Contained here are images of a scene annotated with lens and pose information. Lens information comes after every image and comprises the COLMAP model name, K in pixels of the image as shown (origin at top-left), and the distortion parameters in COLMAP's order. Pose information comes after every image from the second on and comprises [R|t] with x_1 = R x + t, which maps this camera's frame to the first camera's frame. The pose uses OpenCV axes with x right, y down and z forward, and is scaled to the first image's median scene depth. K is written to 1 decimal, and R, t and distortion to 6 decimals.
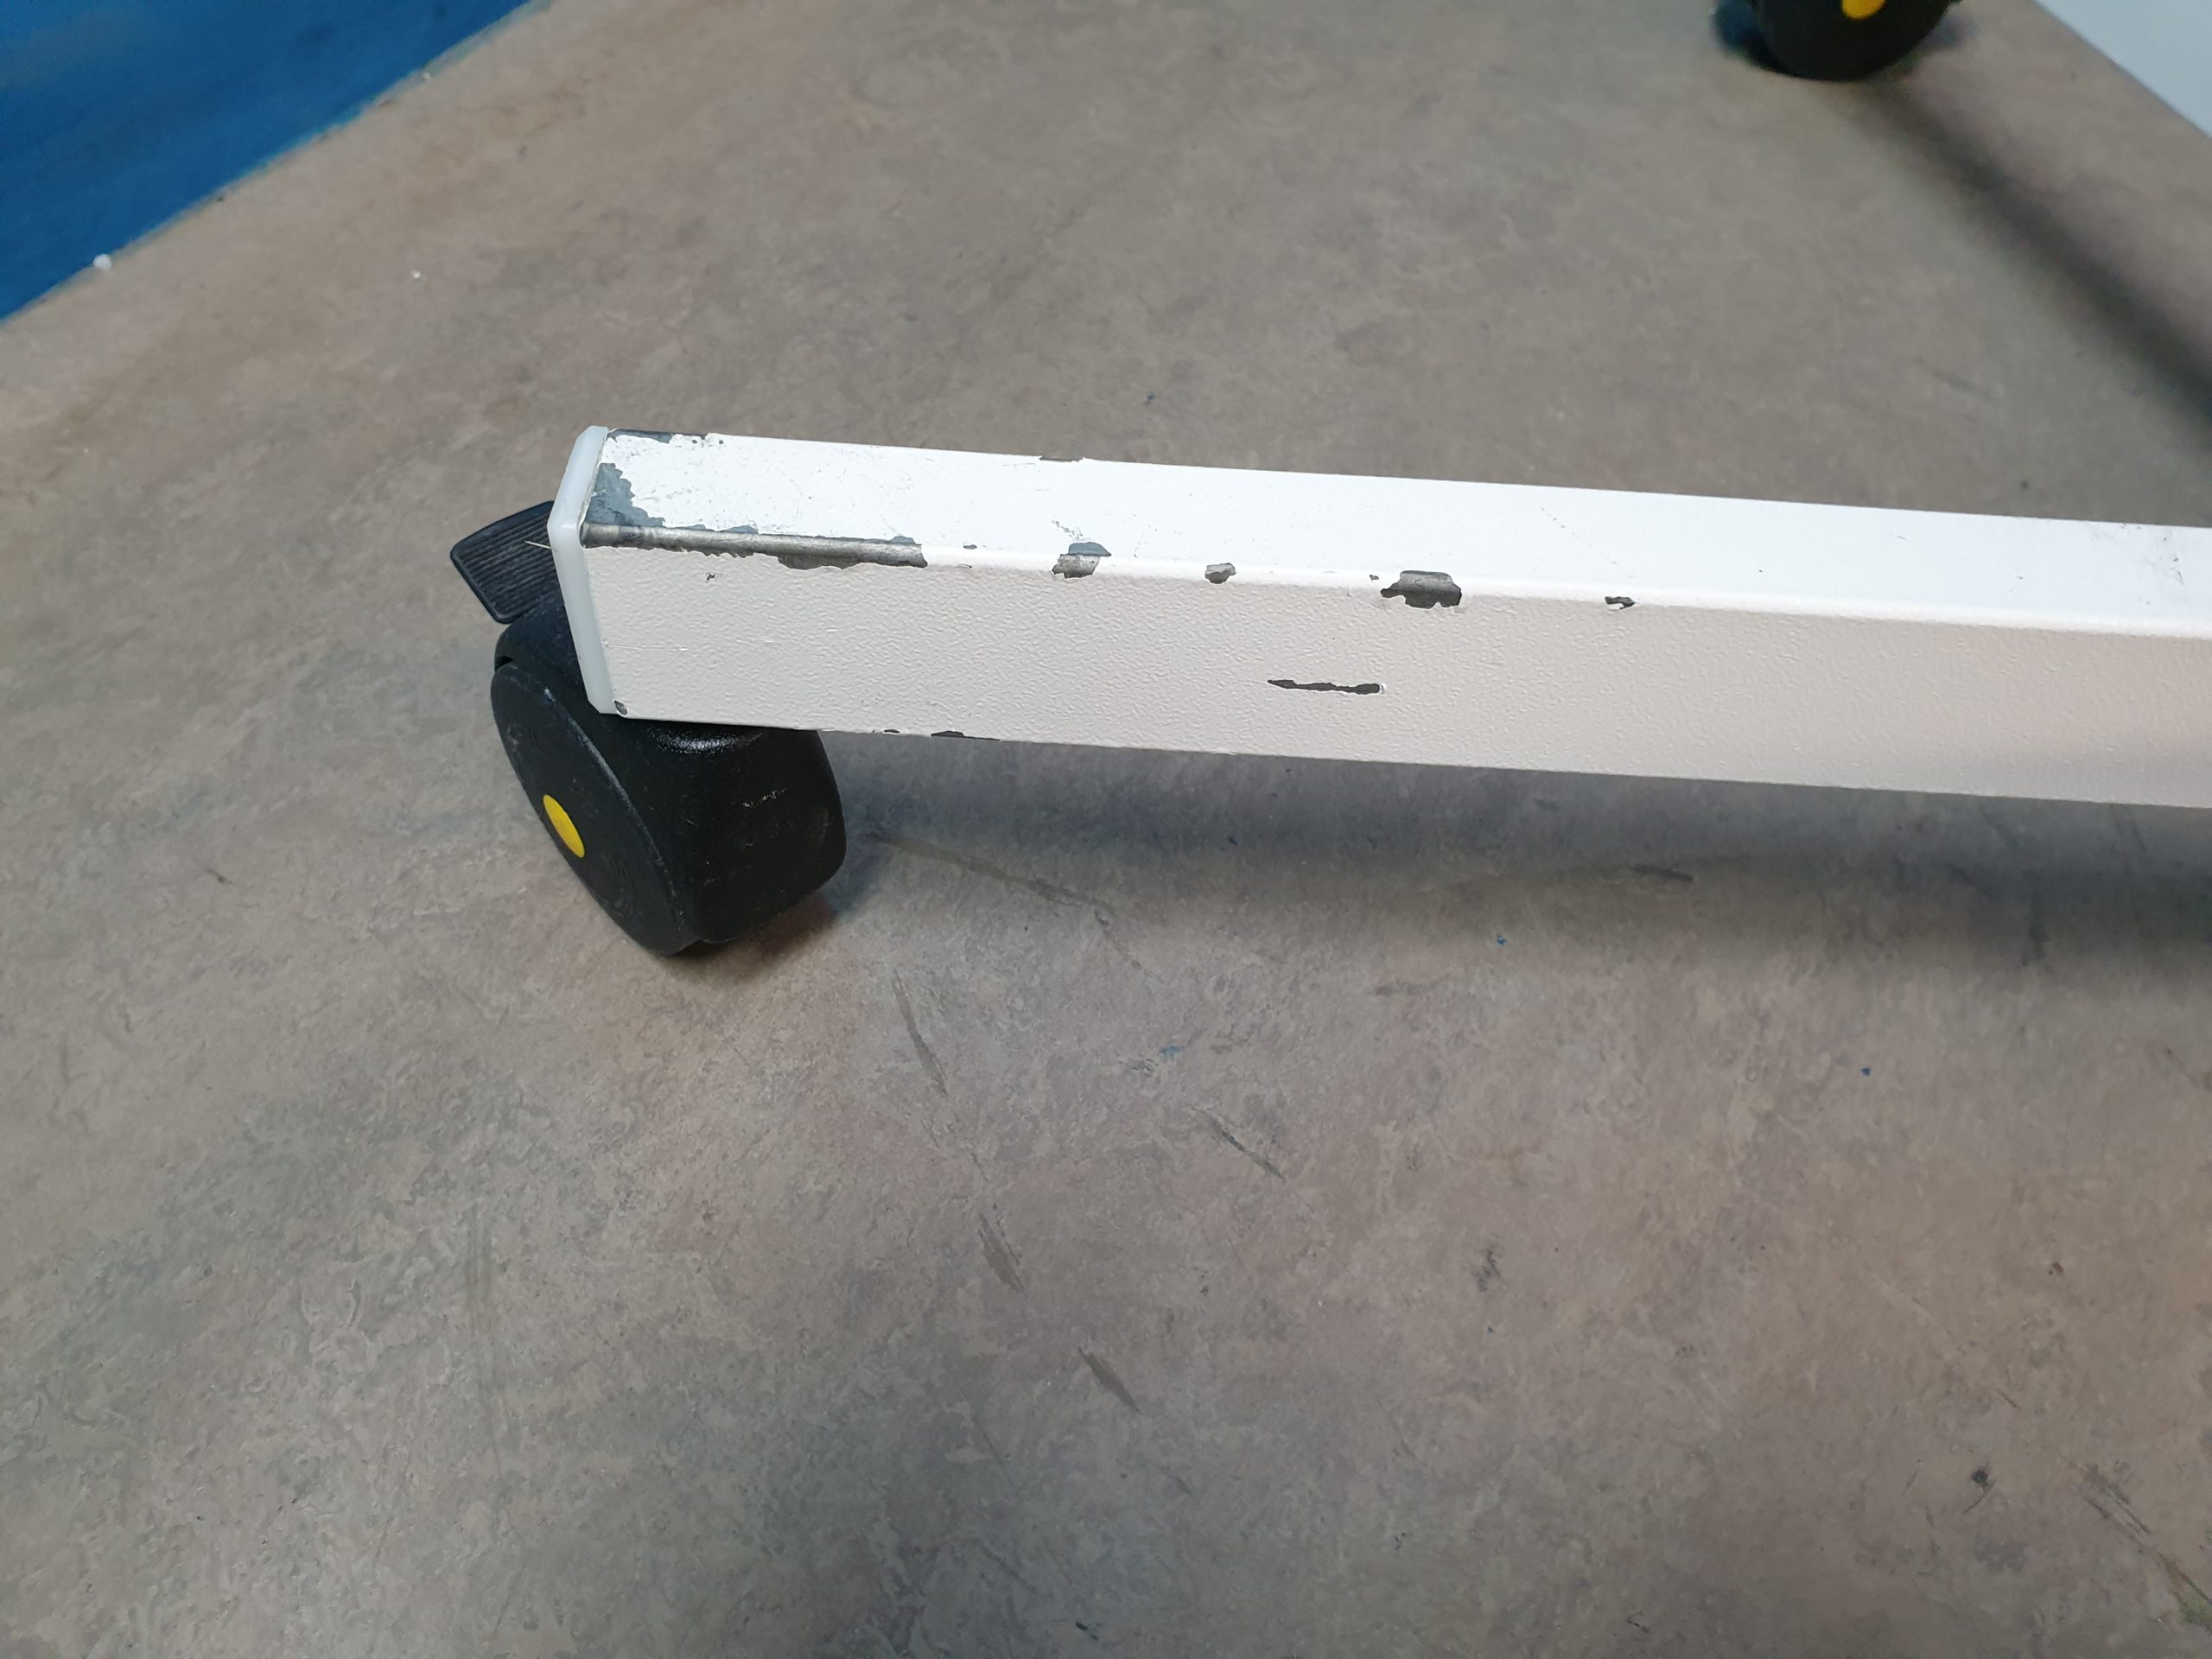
lens RADIAL K [[1776.4, 0, 1106.0], [0, 1776.4, 829.5], [0, 0, 1]] dist [-0.003160, 0.003006]
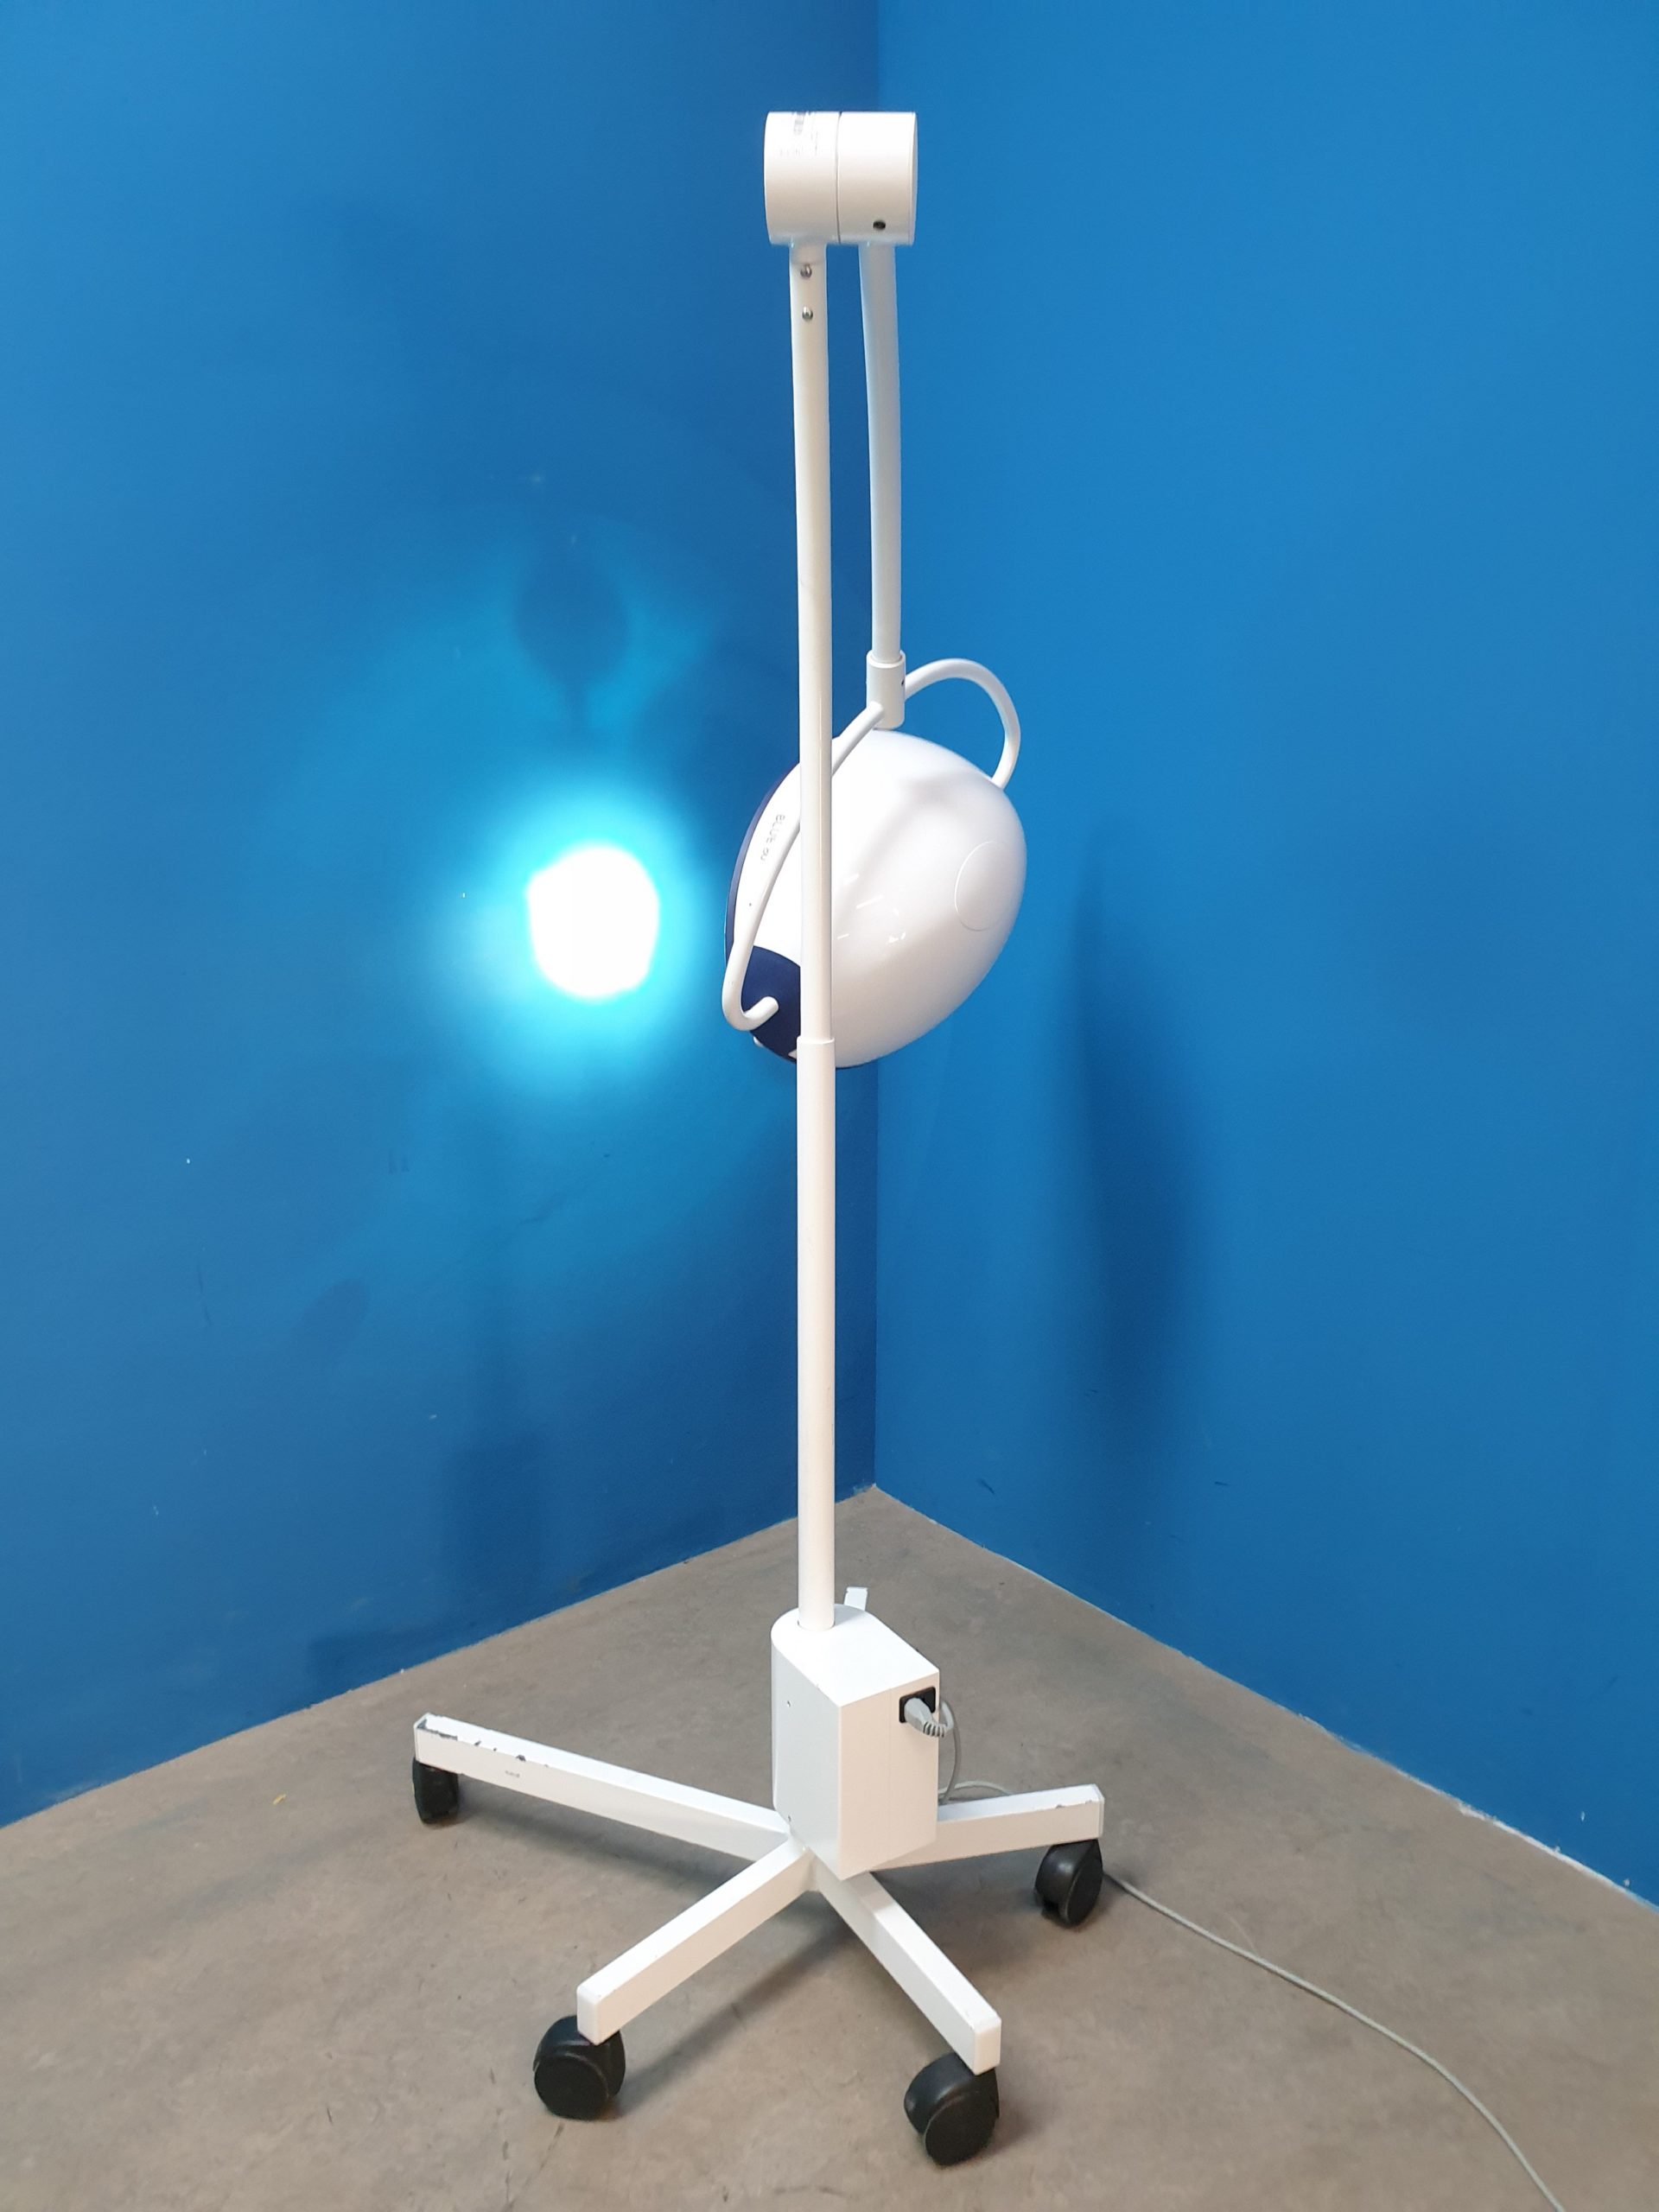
lens RADIAL K [[1776.4, 0, 829.5], [0, 1776.4, 1106.0], [0, 0, 1]] dist [-0.003160, 0.003006]
pose [[0.923807, 0.039815, -0.380784, 2.611928], [-0.261244, 0.792616, -0.550919, 0.916984], [0.279880, 0.608420, 0.742625, -3.616820]]
